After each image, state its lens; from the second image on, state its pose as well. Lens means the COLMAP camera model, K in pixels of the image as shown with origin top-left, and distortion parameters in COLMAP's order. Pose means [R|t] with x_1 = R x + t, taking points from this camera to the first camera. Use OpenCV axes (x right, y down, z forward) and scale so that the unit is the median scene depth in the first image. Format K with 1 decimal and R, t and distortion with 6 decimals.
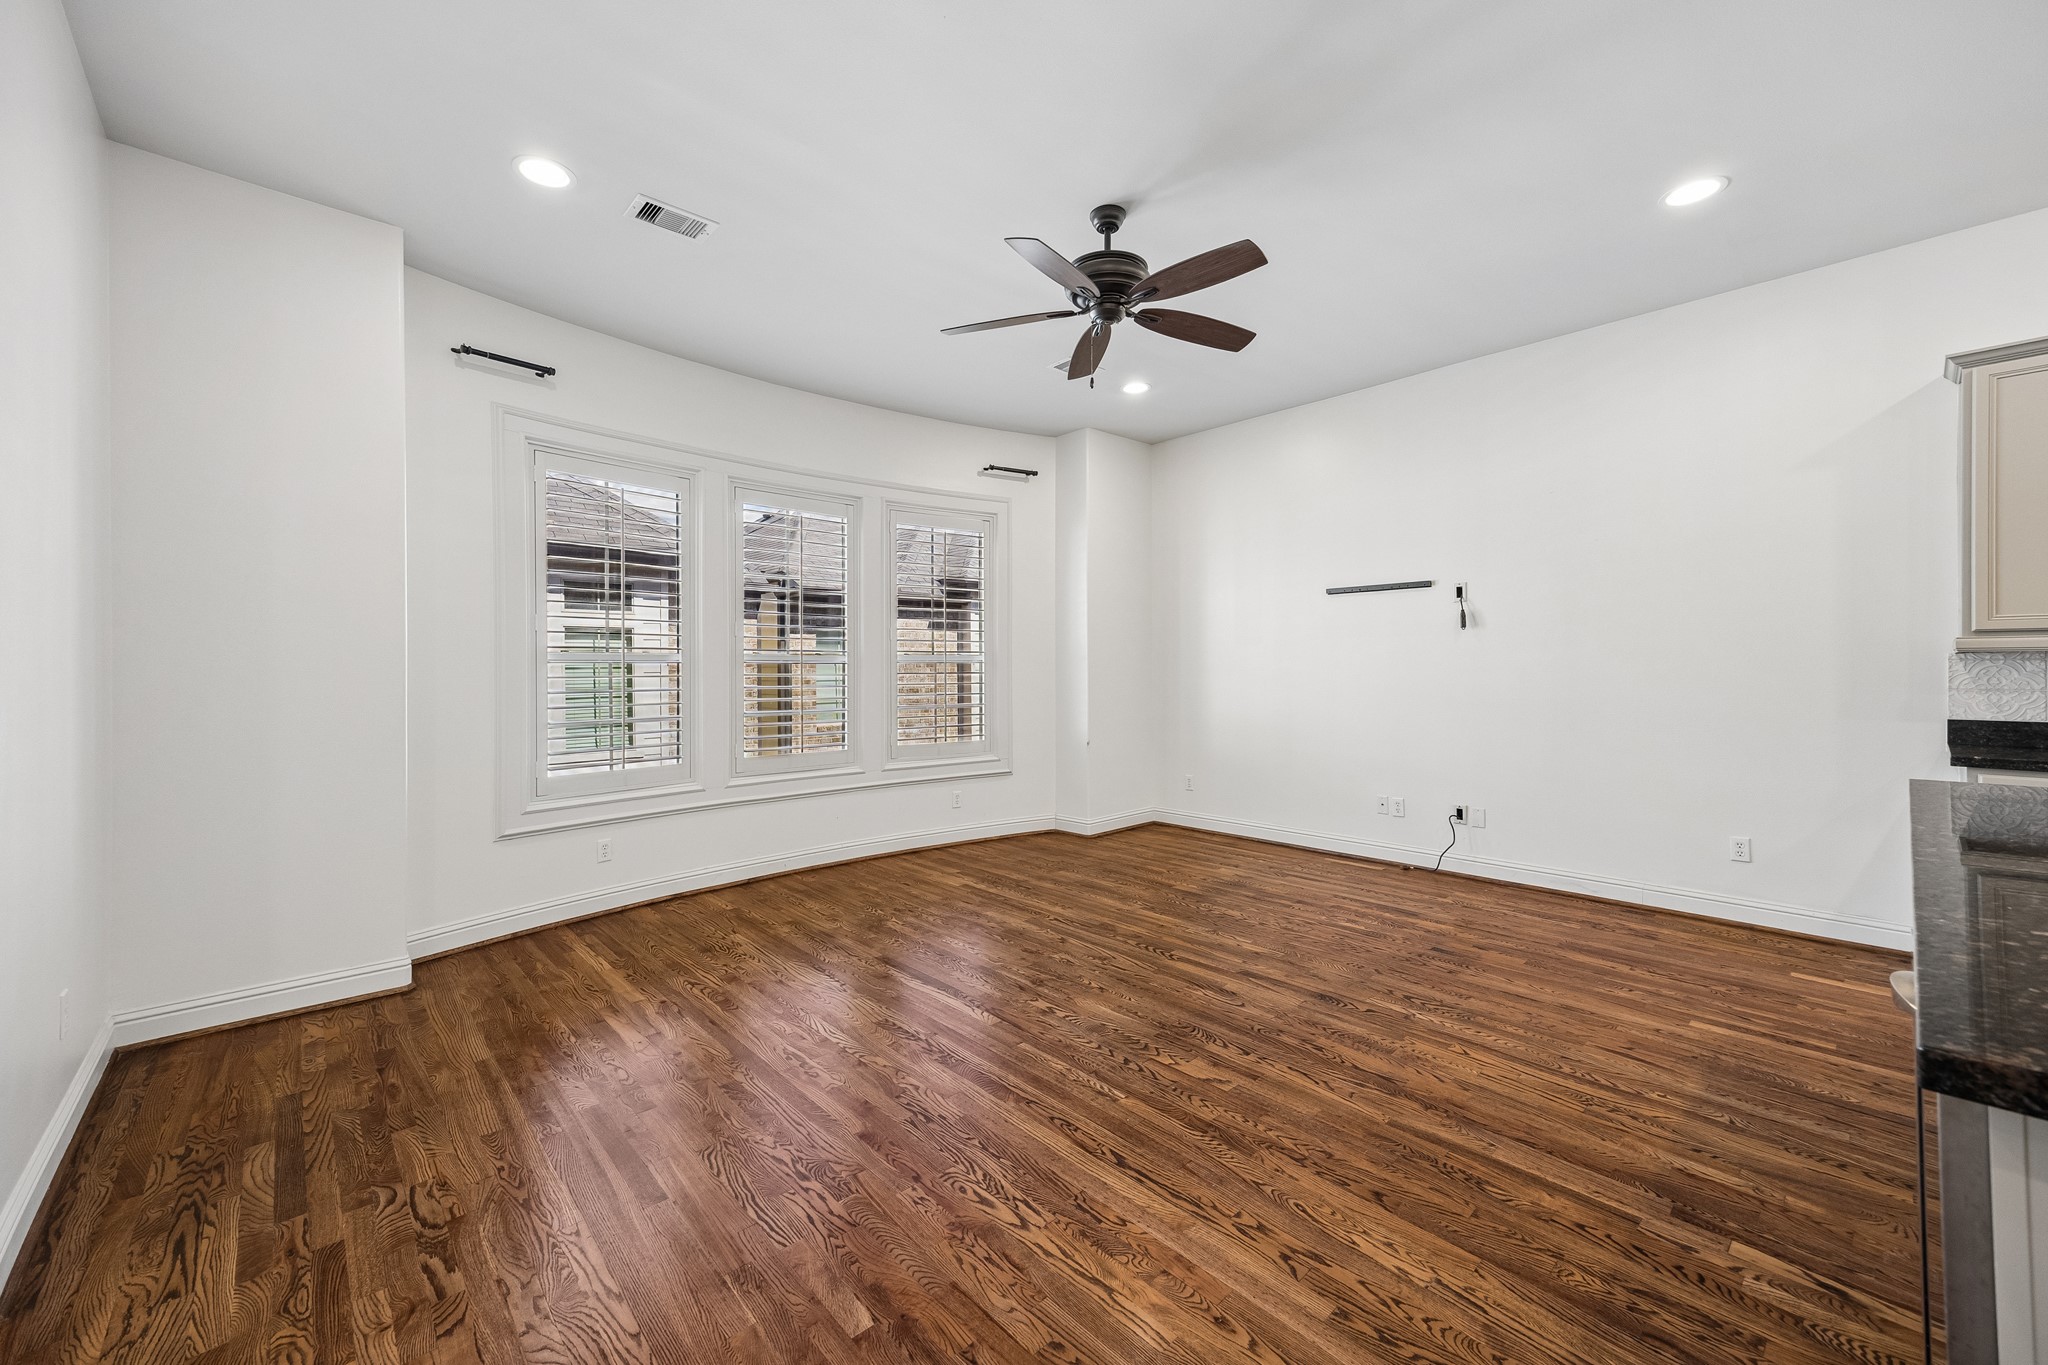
lens RADIAL K [[796.5, 0, 1021.2], [0, 796.5, 666.3], [0, 0, 1]] dist [0.014462, -0.000462]
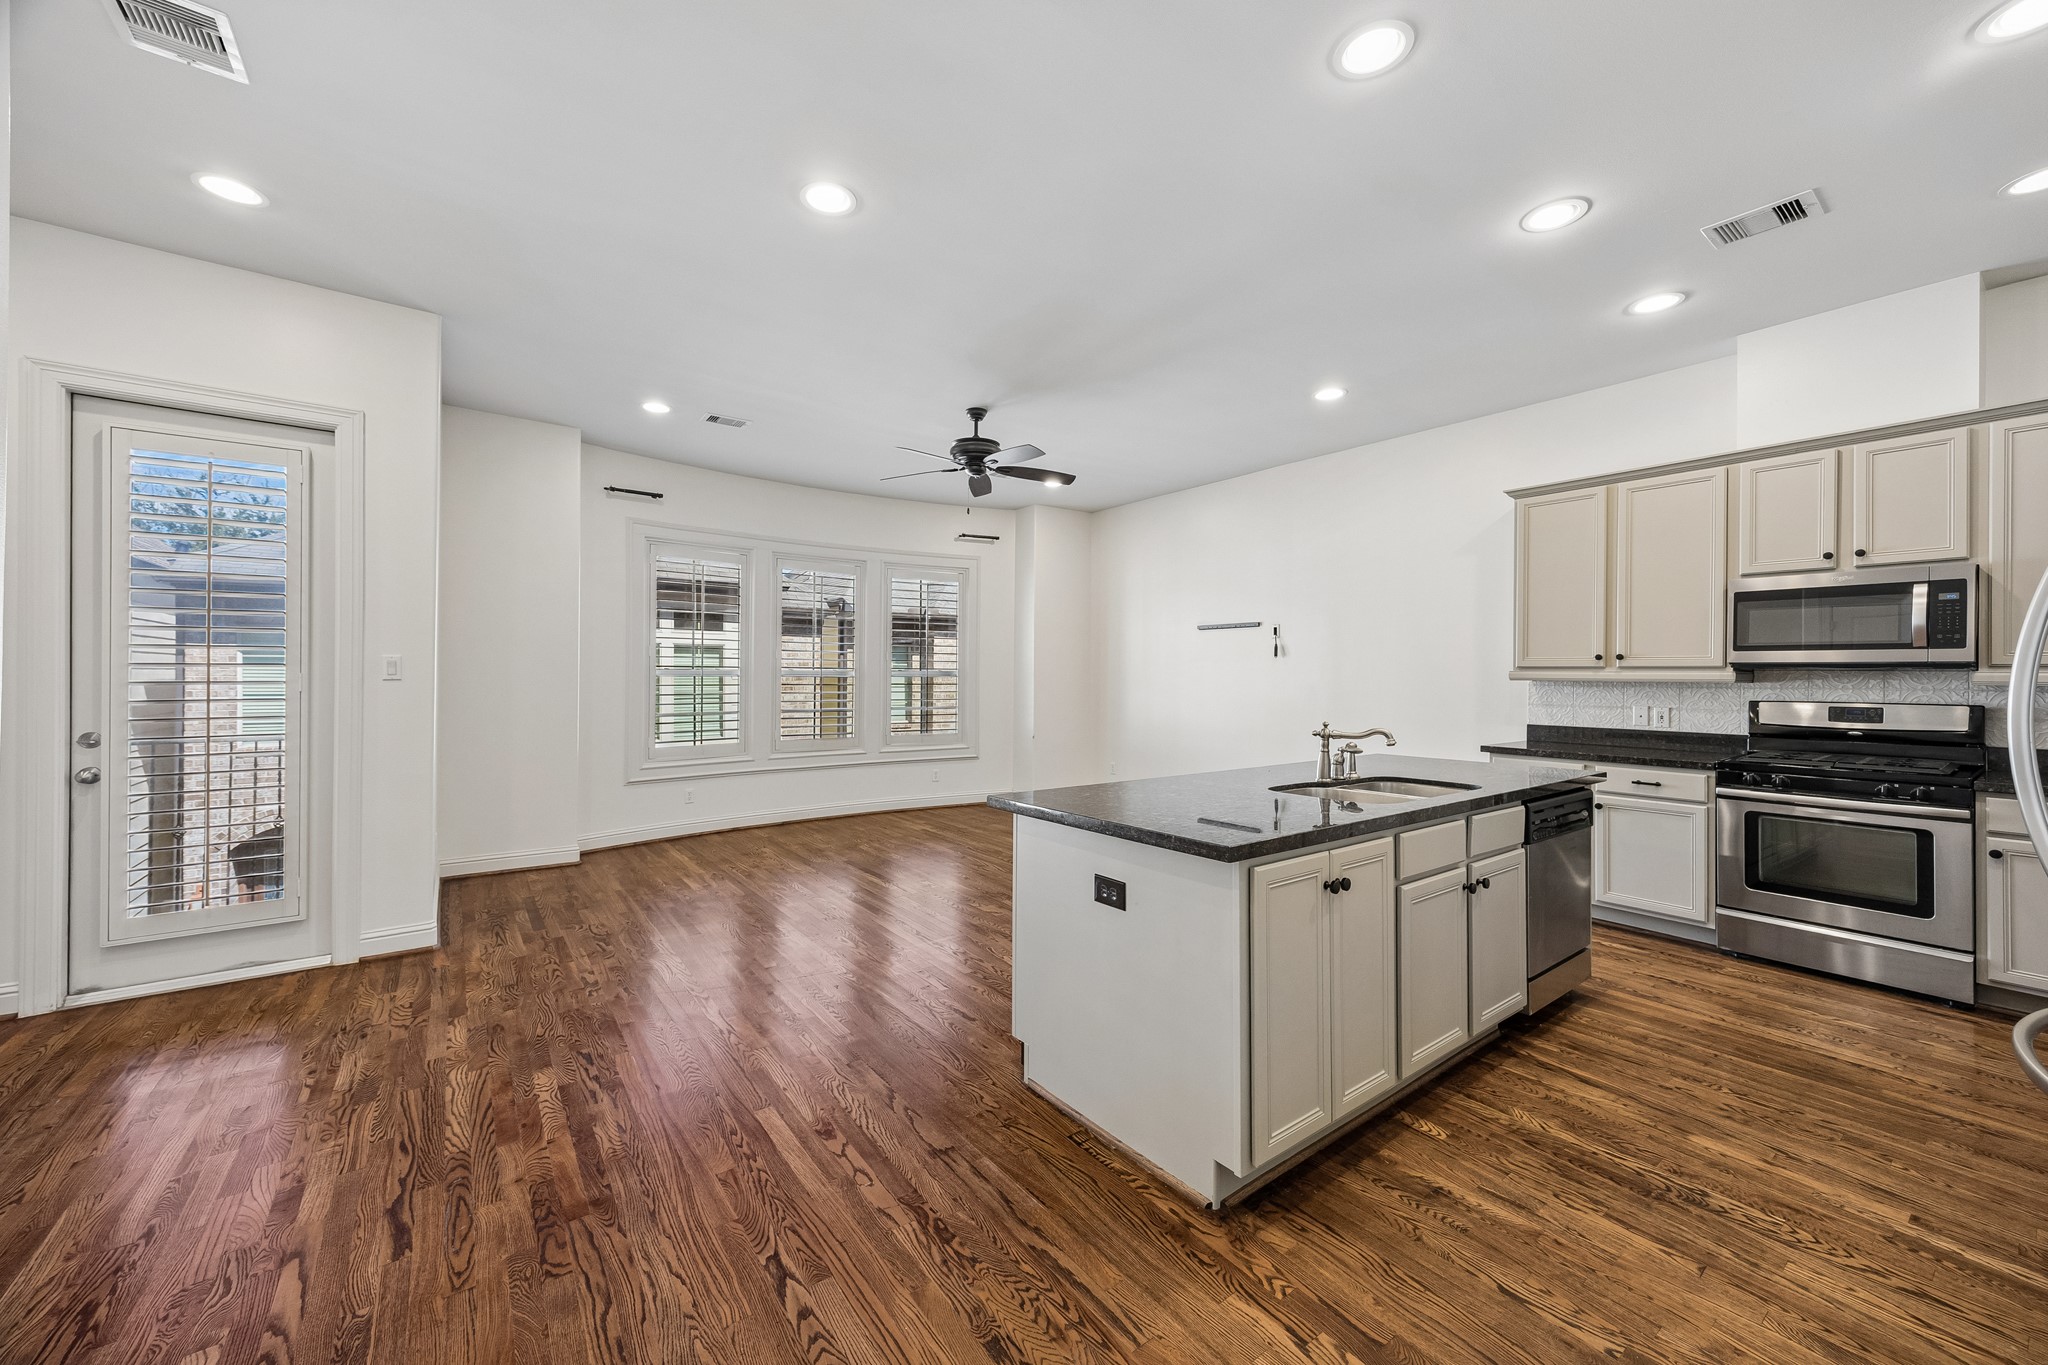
lens RADIAL K [[769.9, 0, 1018.9], [0, 769.9, 671.6], [0, 0, 1]] dist [0.006950, 0.000265]
pose [[0.994322, 0.010020, -0.105940, 0.359081], [-0.010335, 0.999944, -0.002418, -0.020420], [0.105909, 0.003499, 0.994370, -0.560006]]
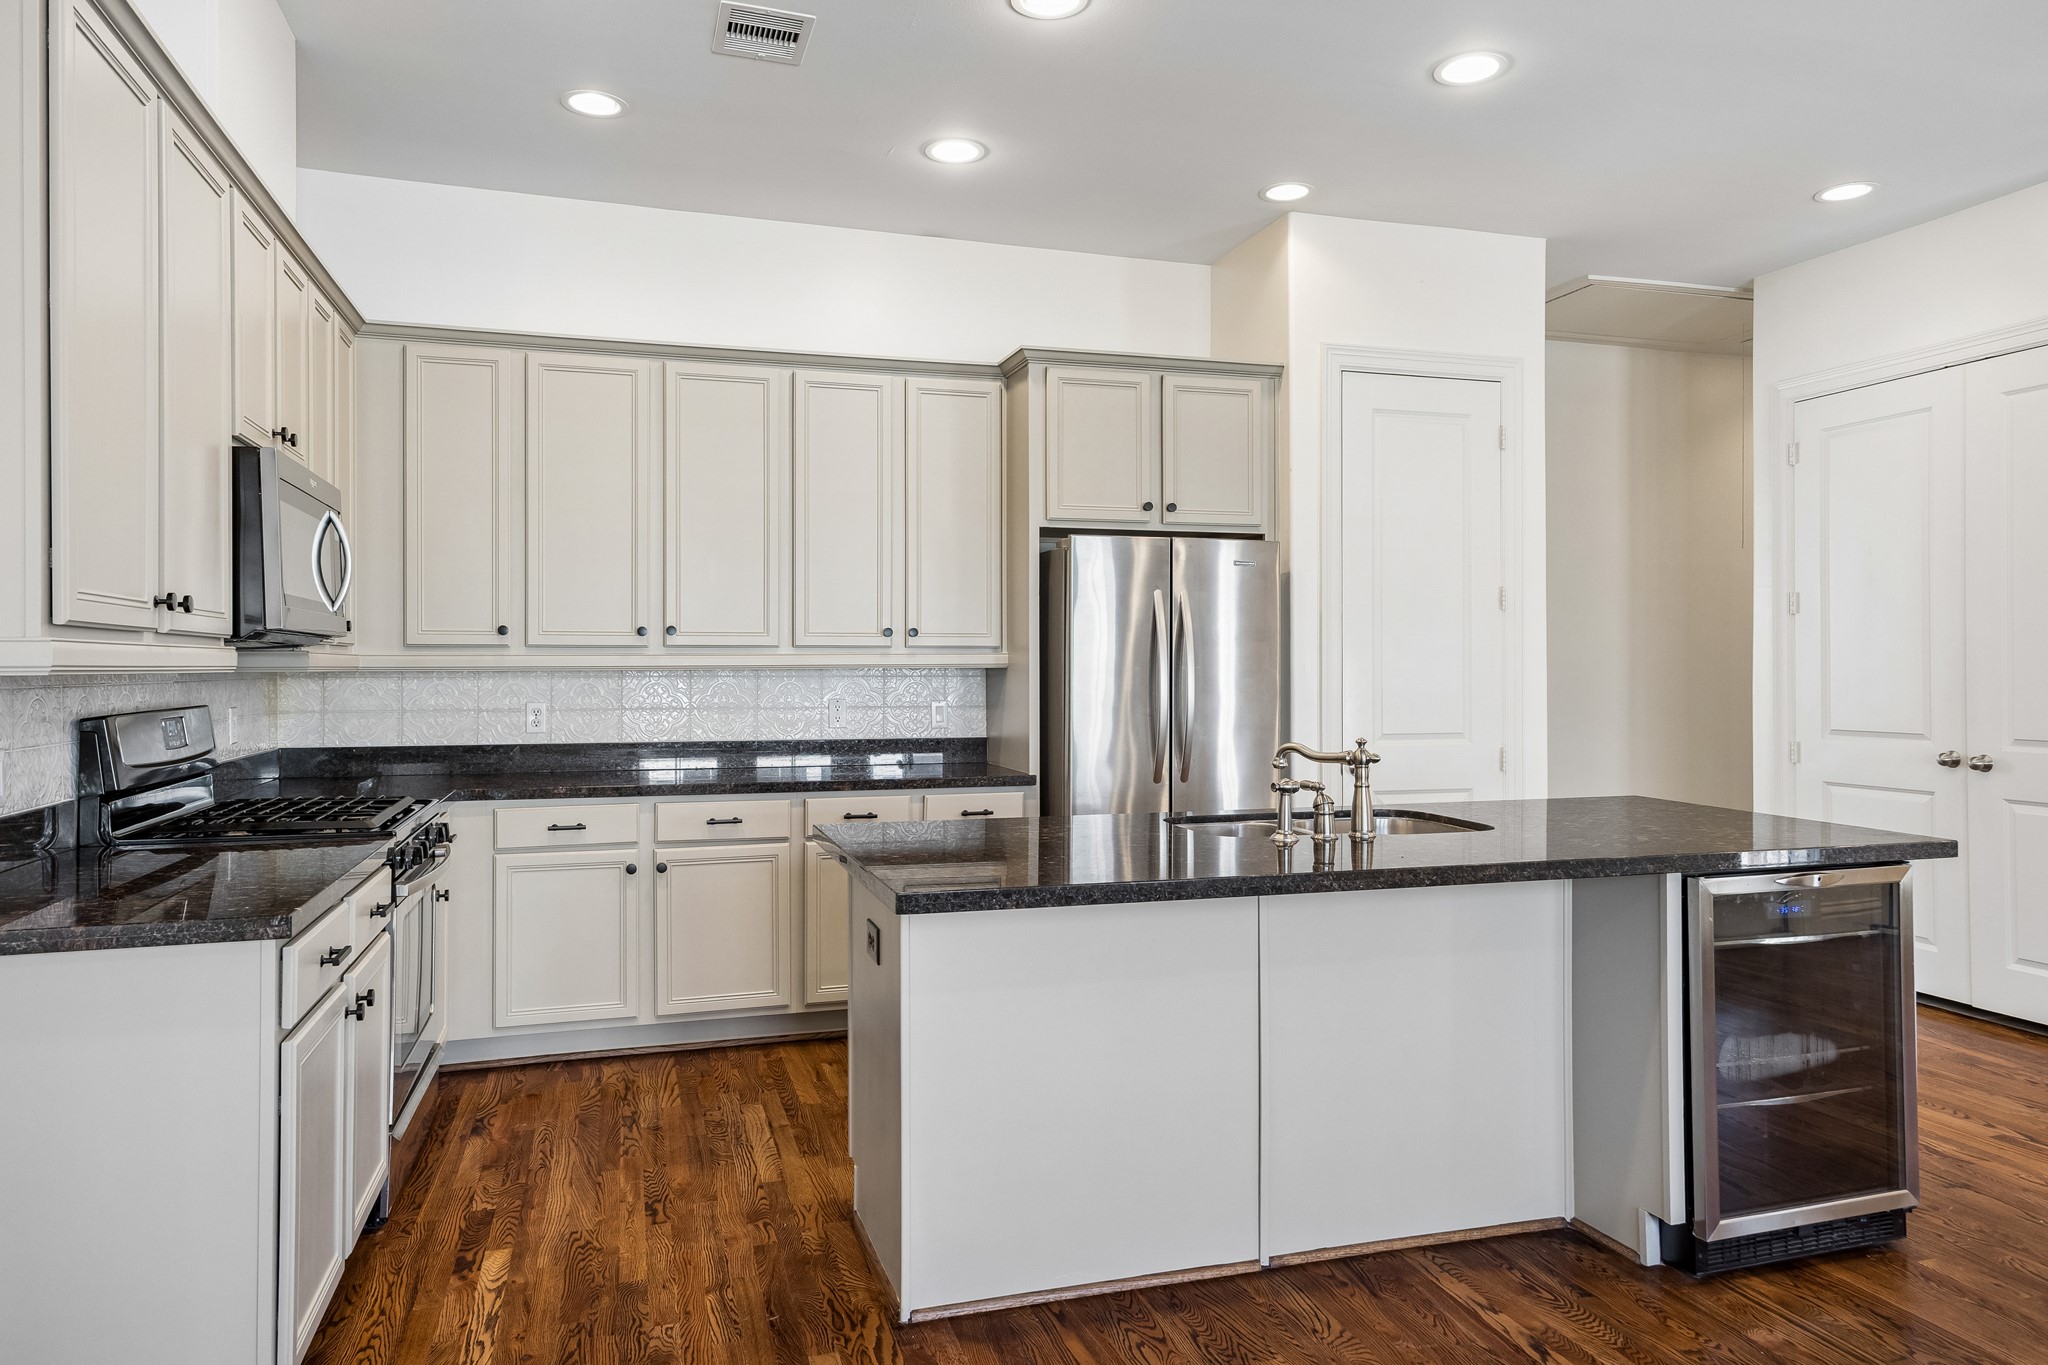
lens RADIAL K [[1343.7, 0, 1034.5], [0, 1343.7, 703.8], [0, 0, 1]] dist [0.015431, 0.001711]
pose [[-0.906944, -0.006716, 0.421197, 0.437315], [0.004177, 0.999680, 0.024933, -0.016515], [-0.421230, 0.024372, -0.906626, 1.337180]]
